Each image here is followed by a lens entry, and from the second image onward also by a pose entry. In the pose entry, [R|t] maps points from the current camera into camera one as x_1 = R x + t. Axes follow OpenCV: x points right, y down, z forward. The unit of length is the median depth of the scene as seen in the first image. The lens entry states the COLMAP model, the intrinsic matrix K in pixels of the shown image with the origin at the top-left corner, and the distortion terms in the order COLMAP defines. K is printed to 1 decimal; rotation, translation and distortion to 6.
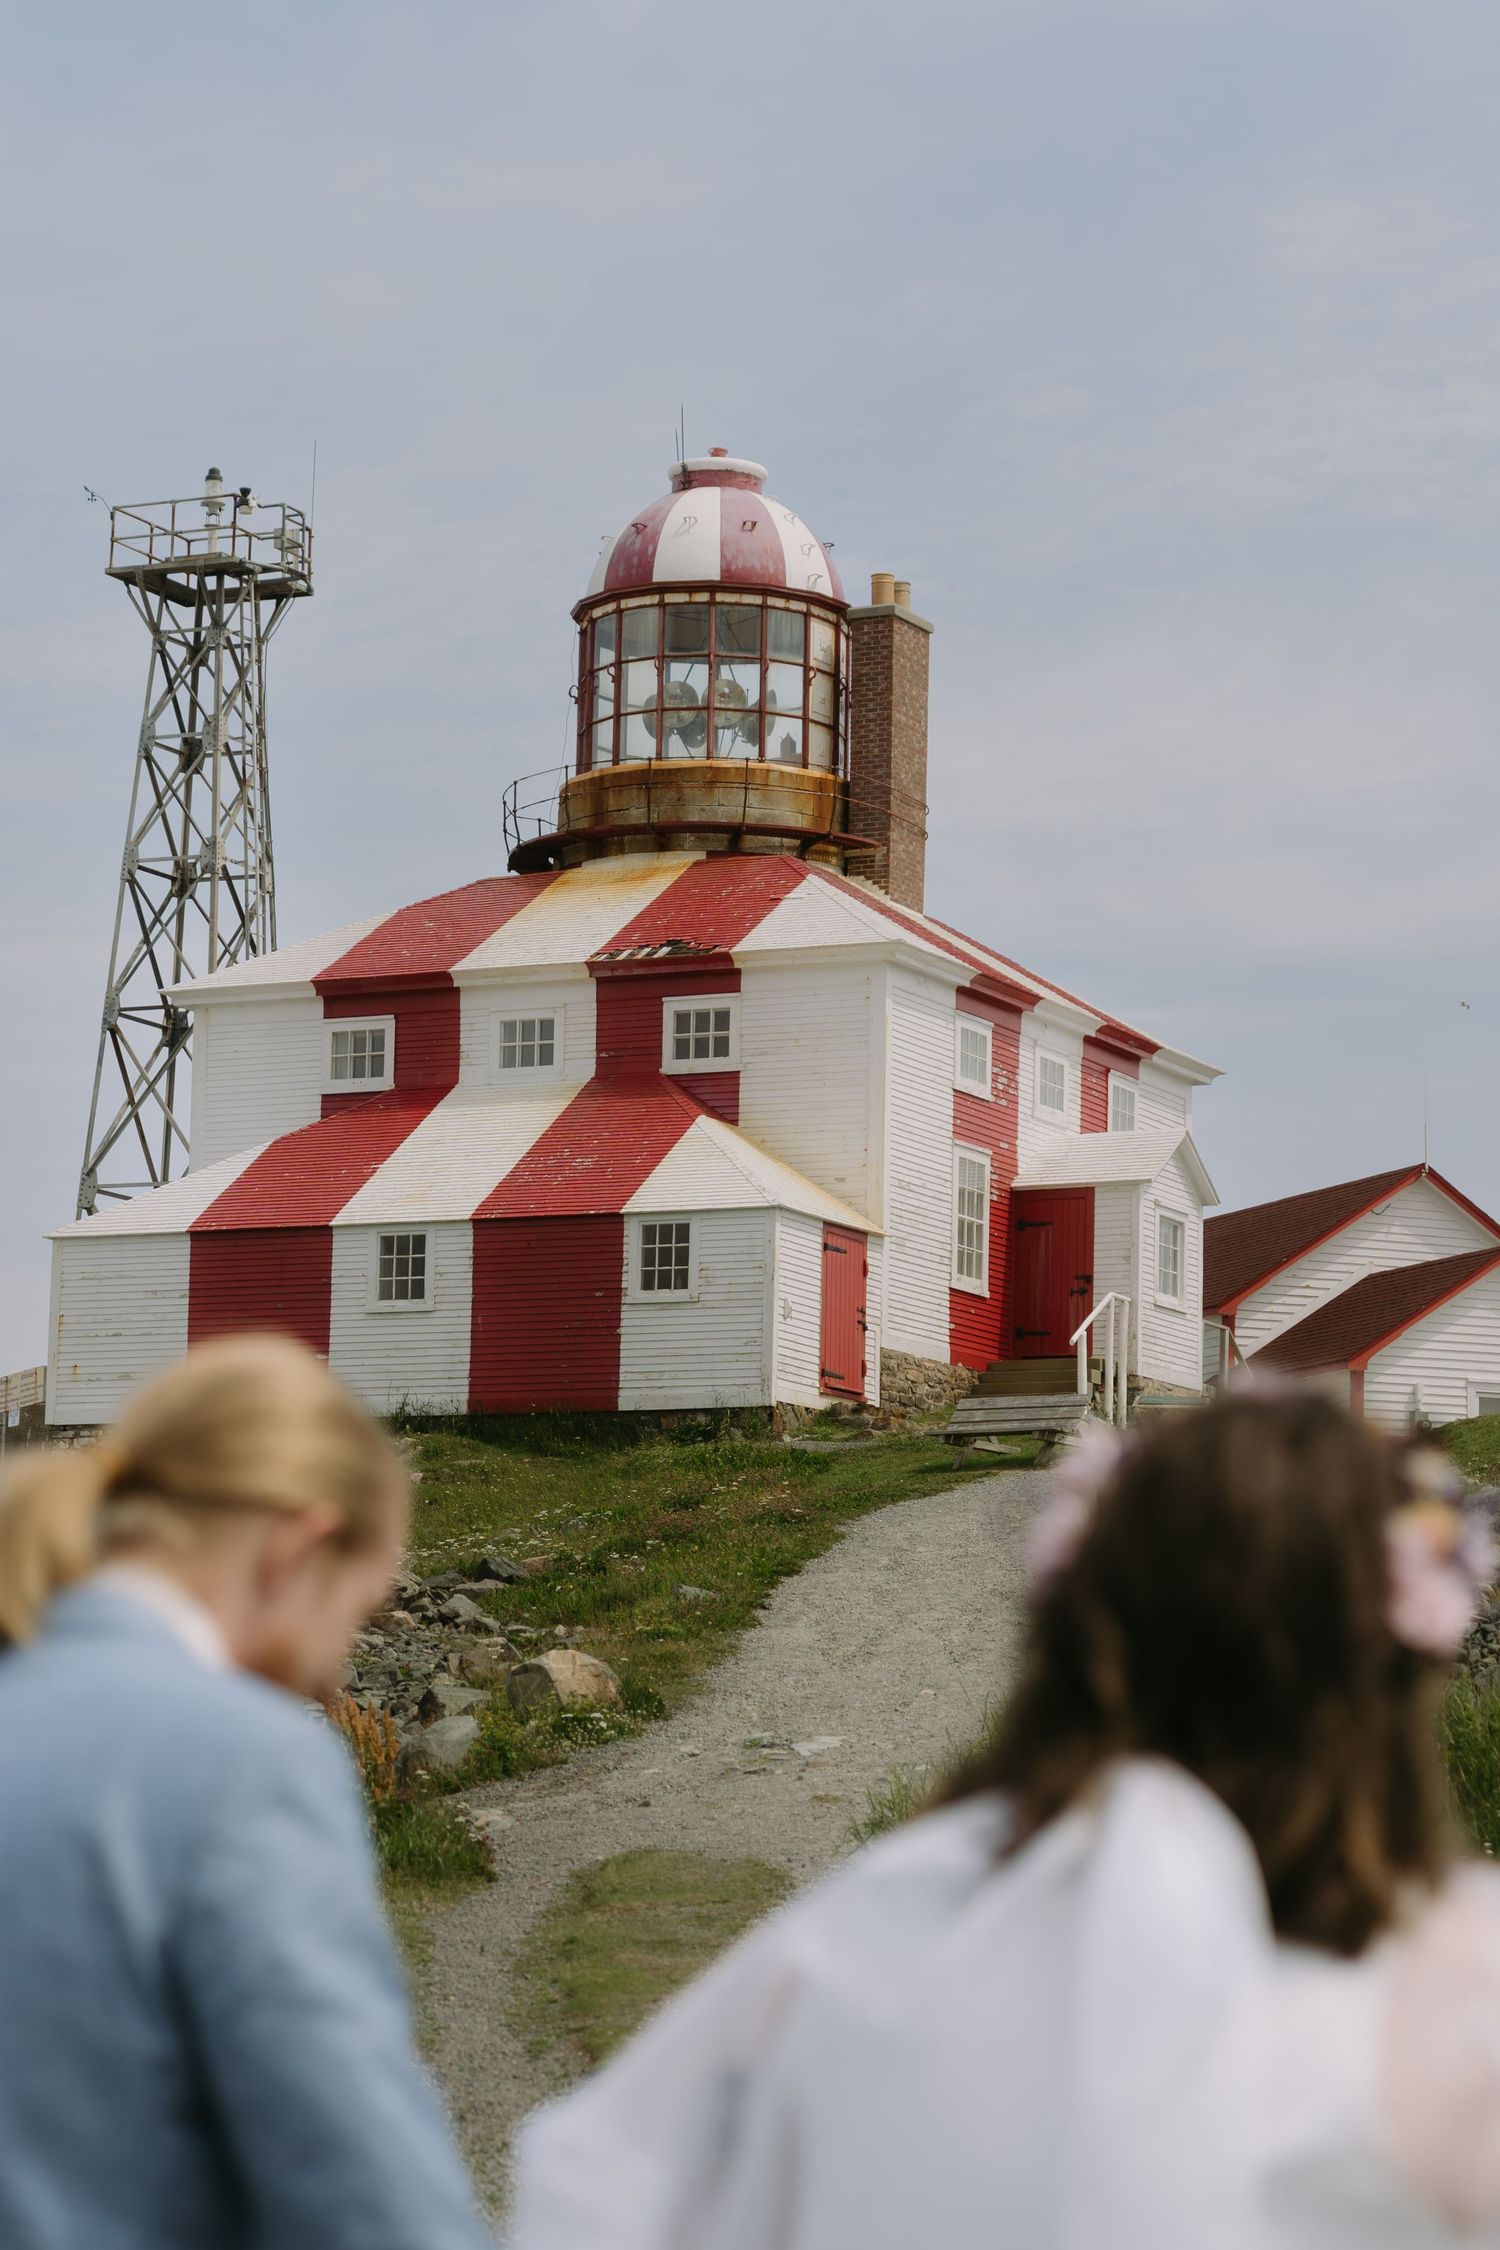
lens RADIAL K [[6165.8, 0, 764.1], [0, 6165.8, 1116.9], [0, 0, 1]] dist [-0.020756, 0.000000]
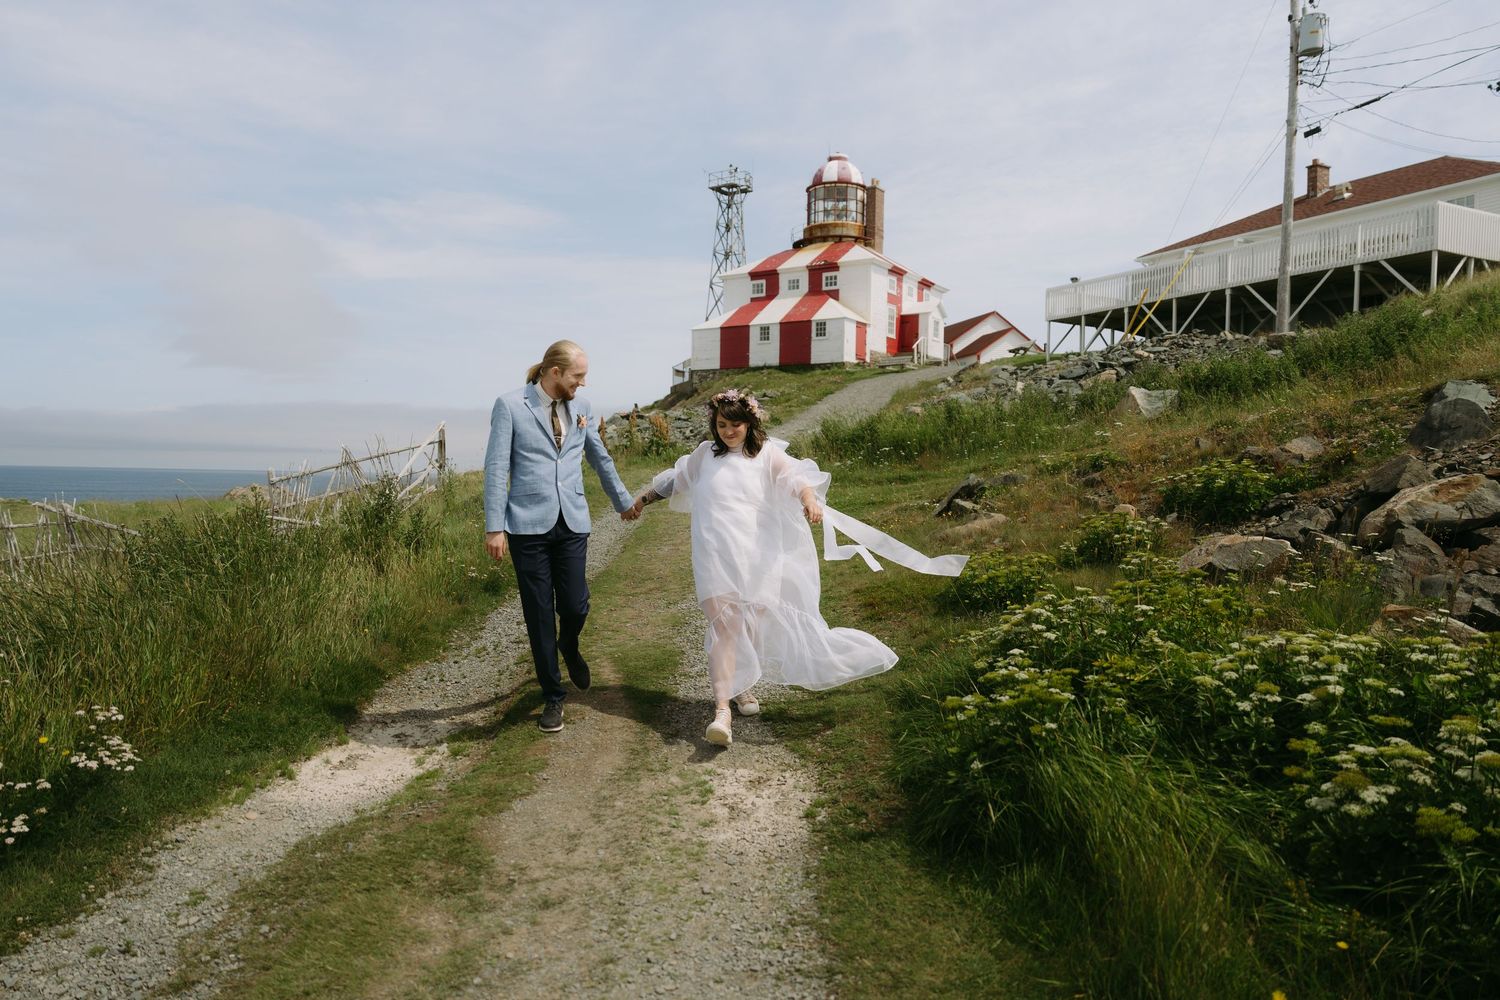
lens RADIAL K [[1077.1, 0, 754.0], [0, 1077.1, 512.9], [0, 0, 1]] dist [-0.003299, 0.013443]
pose [[0.991921, -0.000966, -0.126856, 0.033423], [0.021771, 0.986431, 0.162724, 0.024256], [0.124978, -0.164171, 0.978483, 0.184775]]
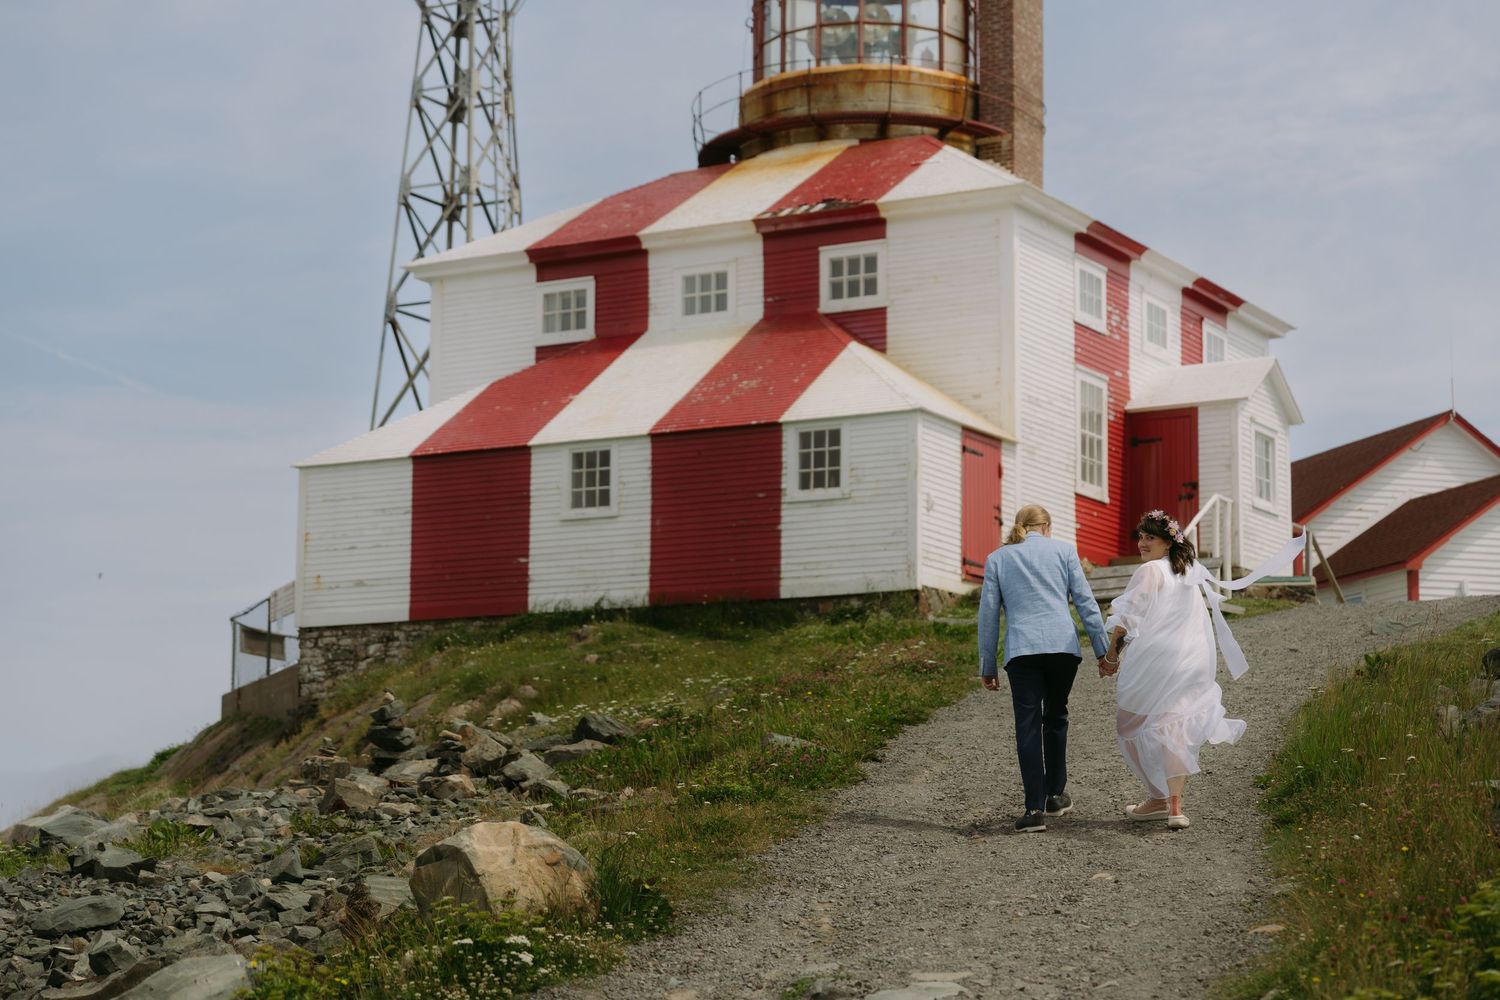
lens RADIAL K [[3005.3, 0, 769.2], [0, 3005.3, 570.2], [0, 0, 1]] dist [0.005217, 0.000000]
pose [[0.997860, -0.021757, -0.061664, 0.007441], [0.022159, 0.999737, 0.005840, 0.036964], [0.061521, -0.007194, 0.998080, 0.430993]]
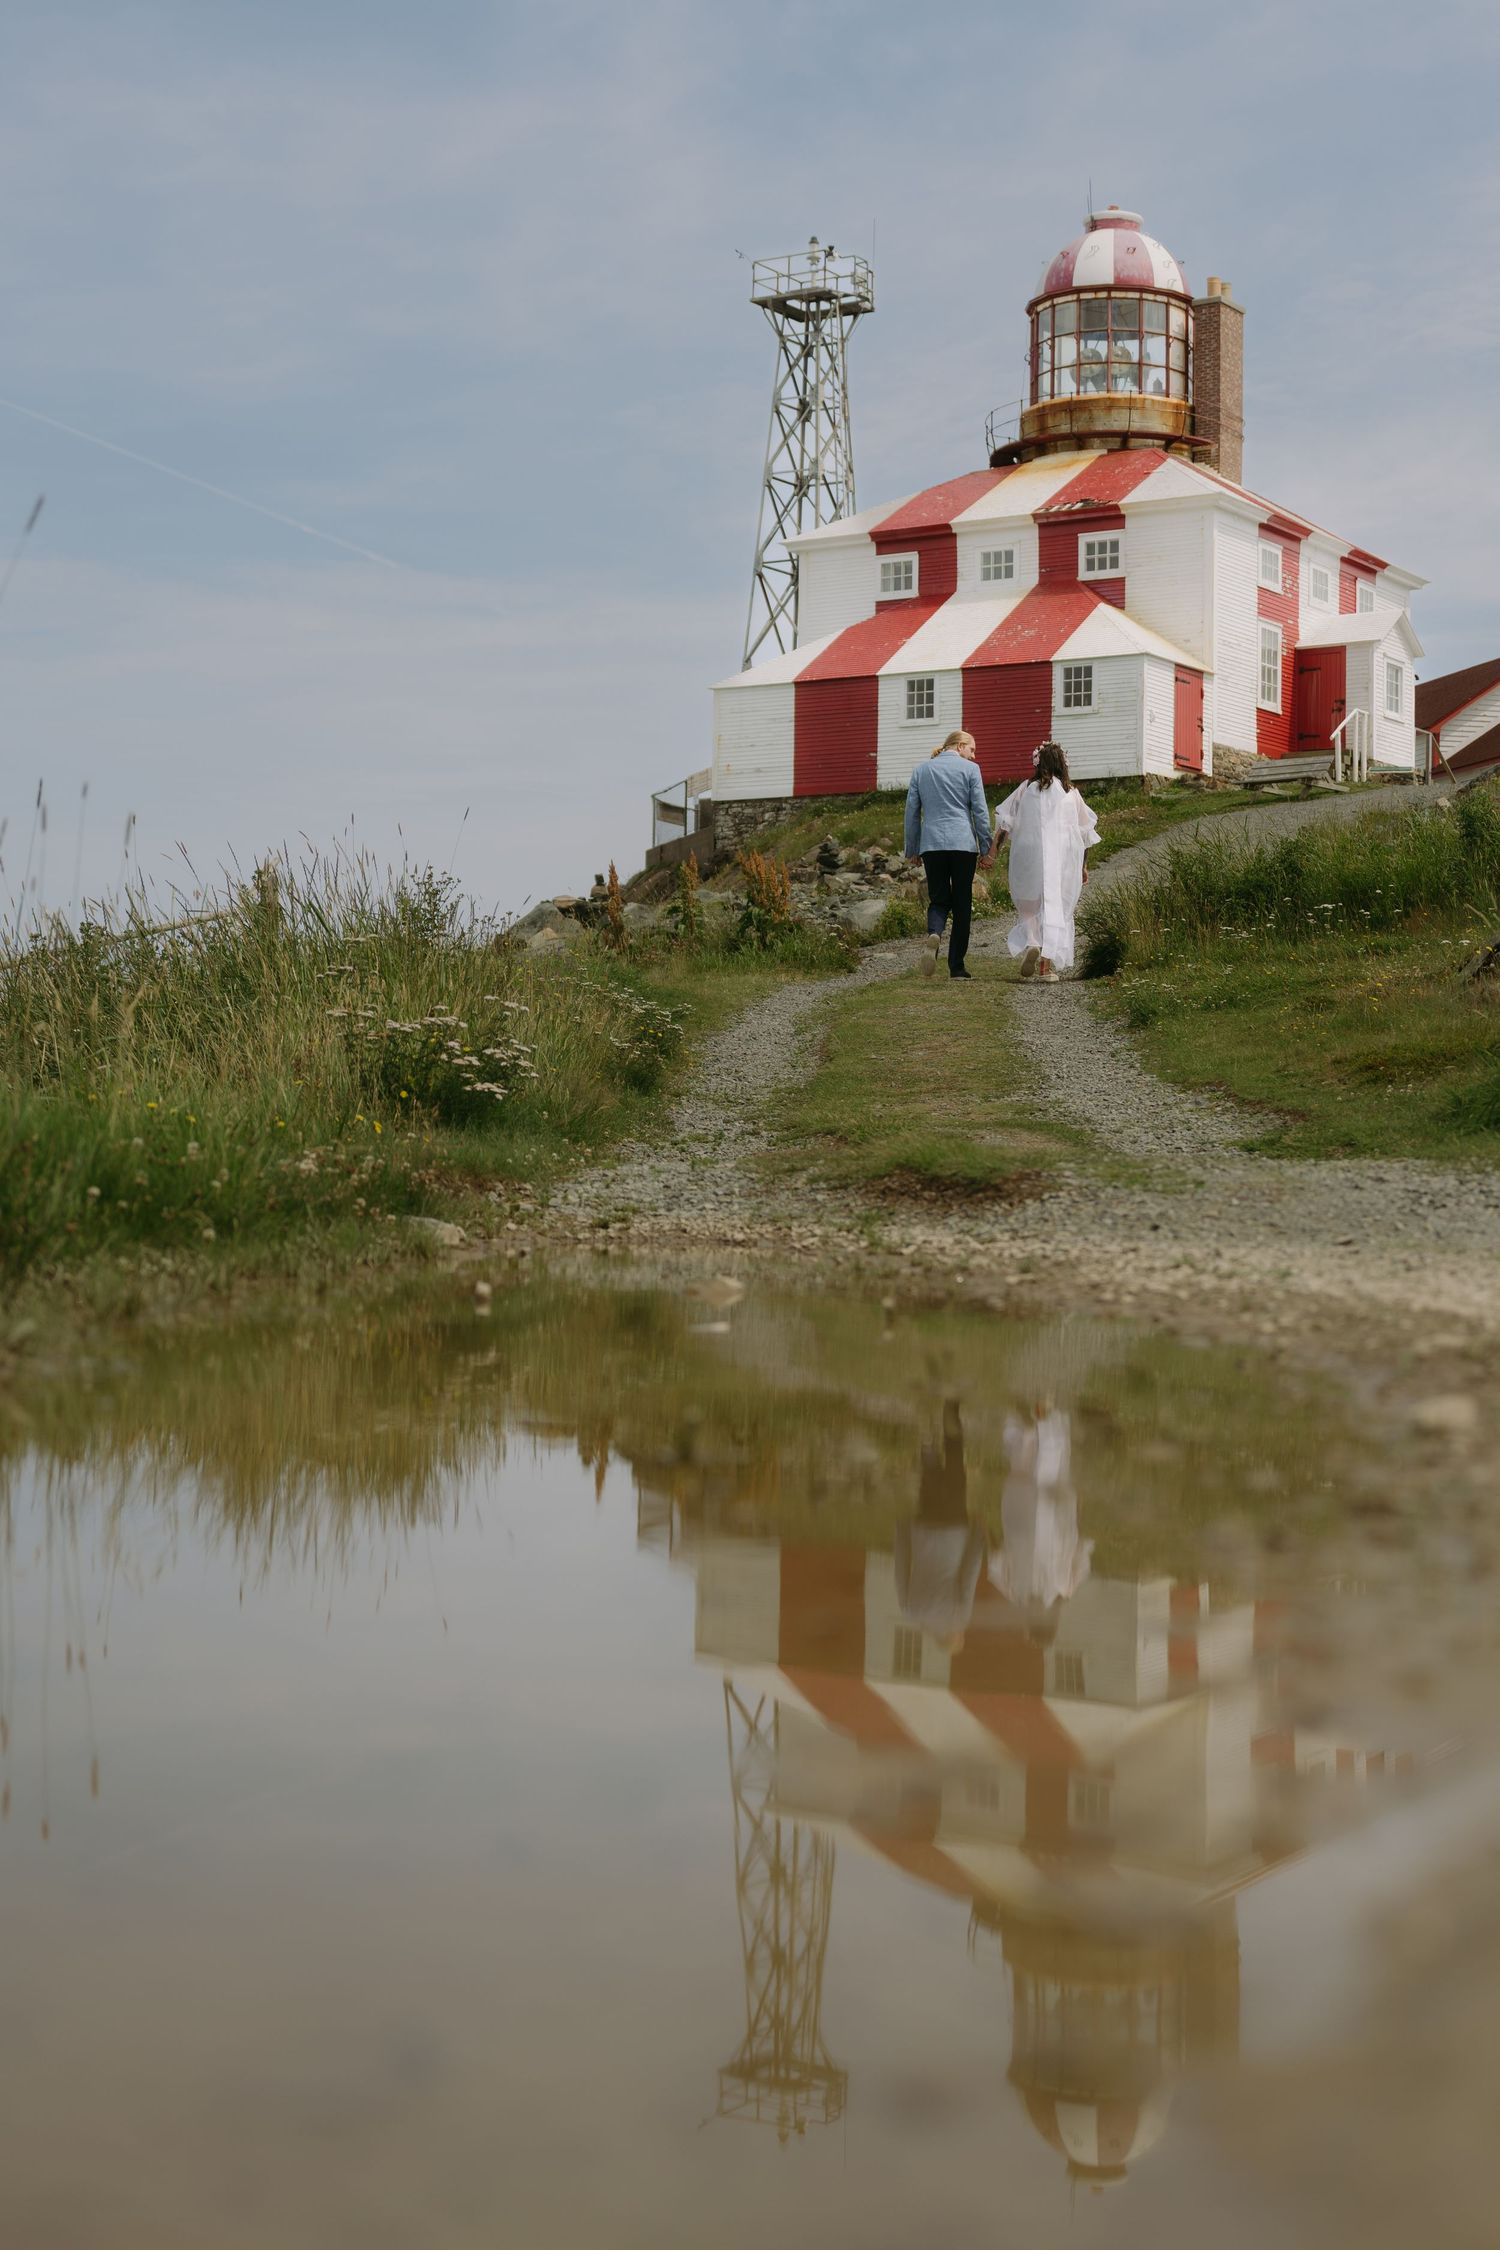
lens RADIAL K [[3379.1, 0, 850.0], [0, 3379.1, 1035.9], [0, 0, 1]] dist [-0.077074, 0.000000]
pose [[0.993462, -0.012220, -0.113509, 0.023035], [0.022402, 0.995791, 0.088869, 0.032035], [0.111945, -0.090831, 0.989554, 0.091545]]
